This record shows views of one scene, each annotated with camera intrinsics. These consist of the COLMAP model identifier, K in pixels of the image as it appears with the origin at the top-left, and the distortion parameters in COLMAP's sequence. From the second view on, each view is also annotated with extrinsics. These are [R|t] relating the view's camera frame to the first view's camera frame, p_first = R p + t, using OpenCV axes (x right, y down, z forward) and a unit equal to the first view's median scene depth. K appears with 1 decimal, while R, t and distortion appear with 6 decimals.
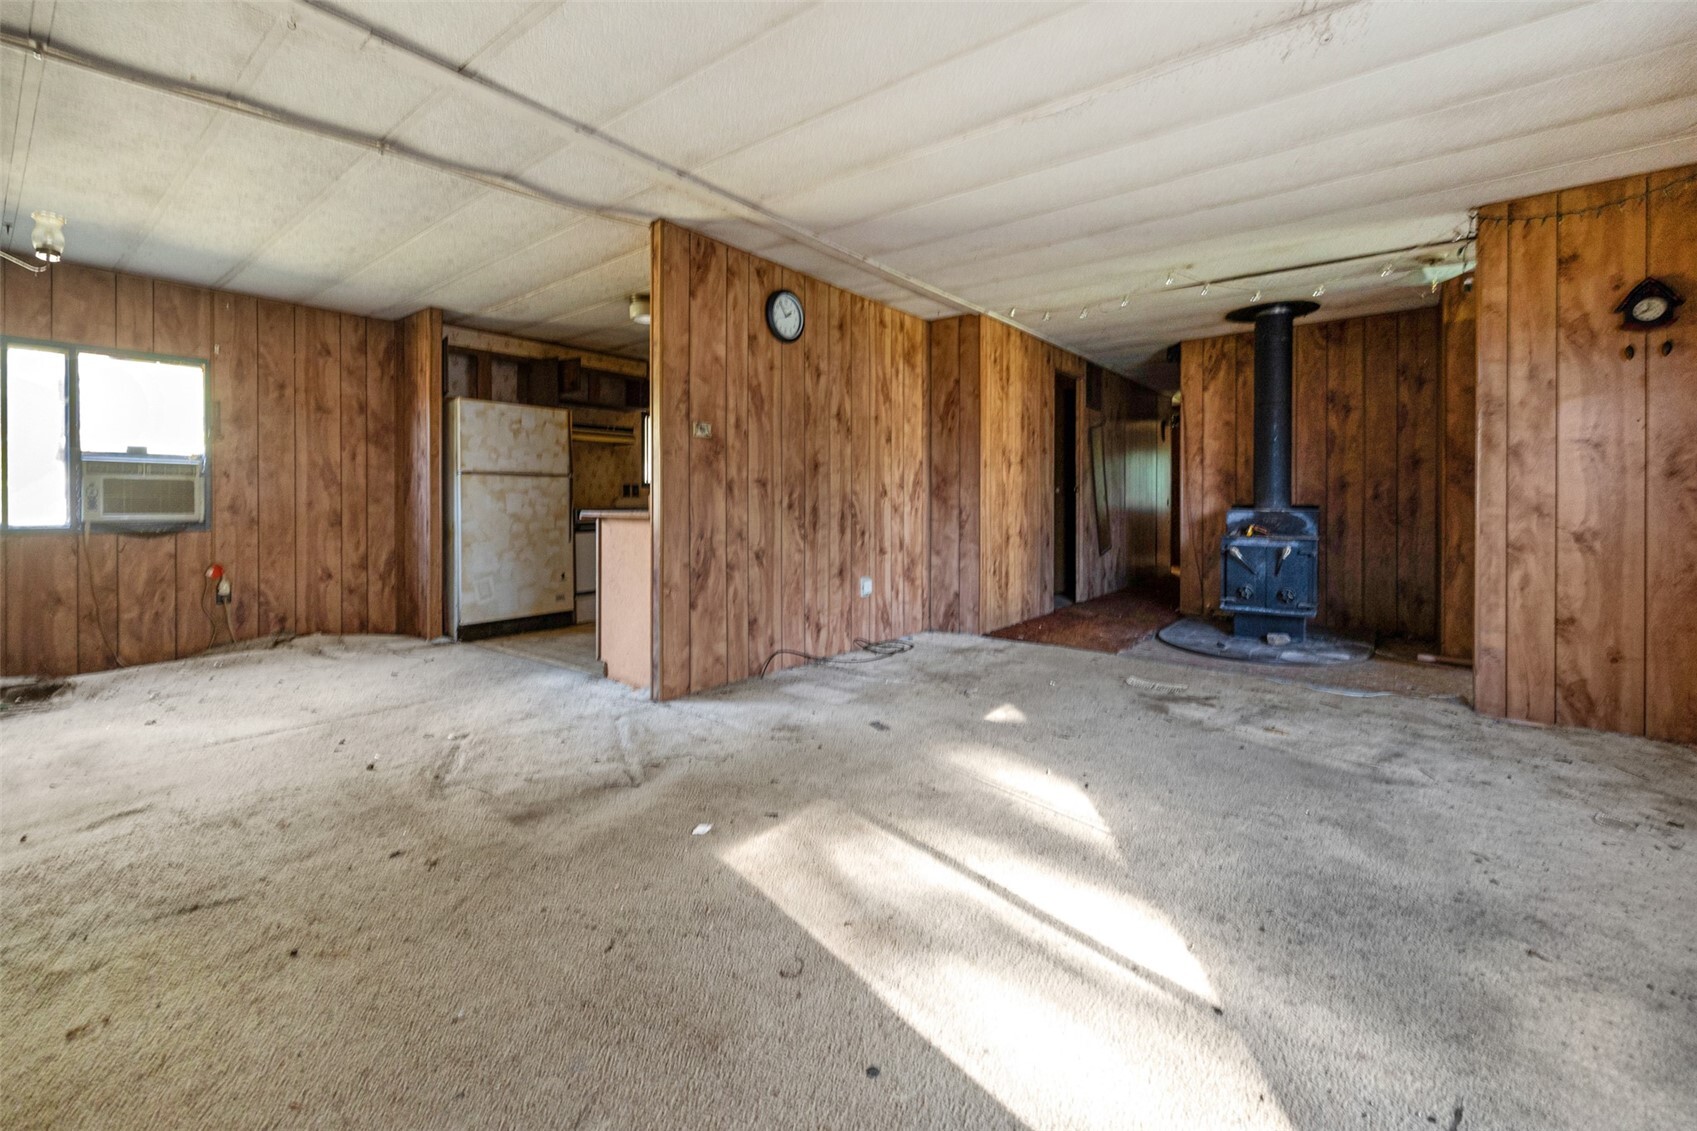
lens RADIAL K [[695.0, 0, 847.5], [0, 695.0, 503.9], [0, 0, 1]] dist [-0.001164, -0.000254]
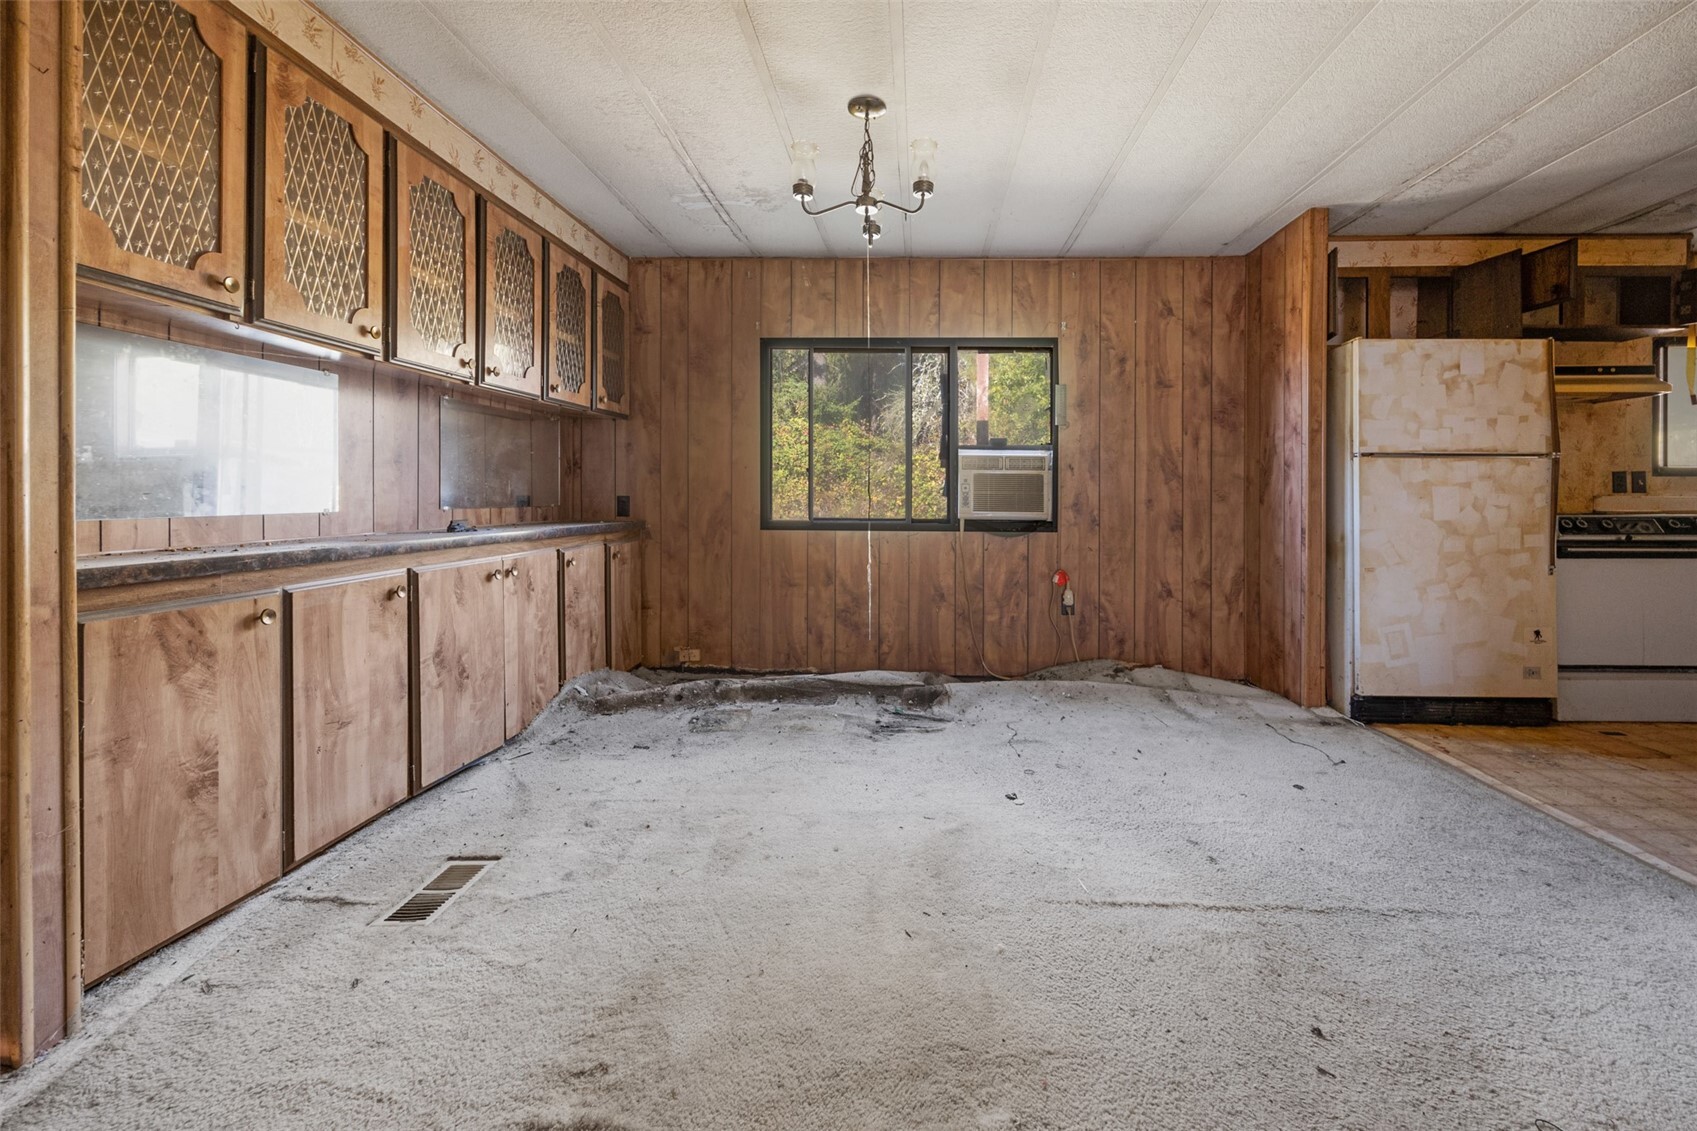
lens RADIAL K [[698.8, 0, 898.8], [0, 698.8, 493.0], [0, 0, 1]] dist [-0.000209, -0.000021]
pose [[0.594442, -0.000528, -0.804138, -0.288408], [-0.008494, 0.999940, -0.006936, -0.002300], [0.804093, 0.010953, 0.594402, 0.276657]]
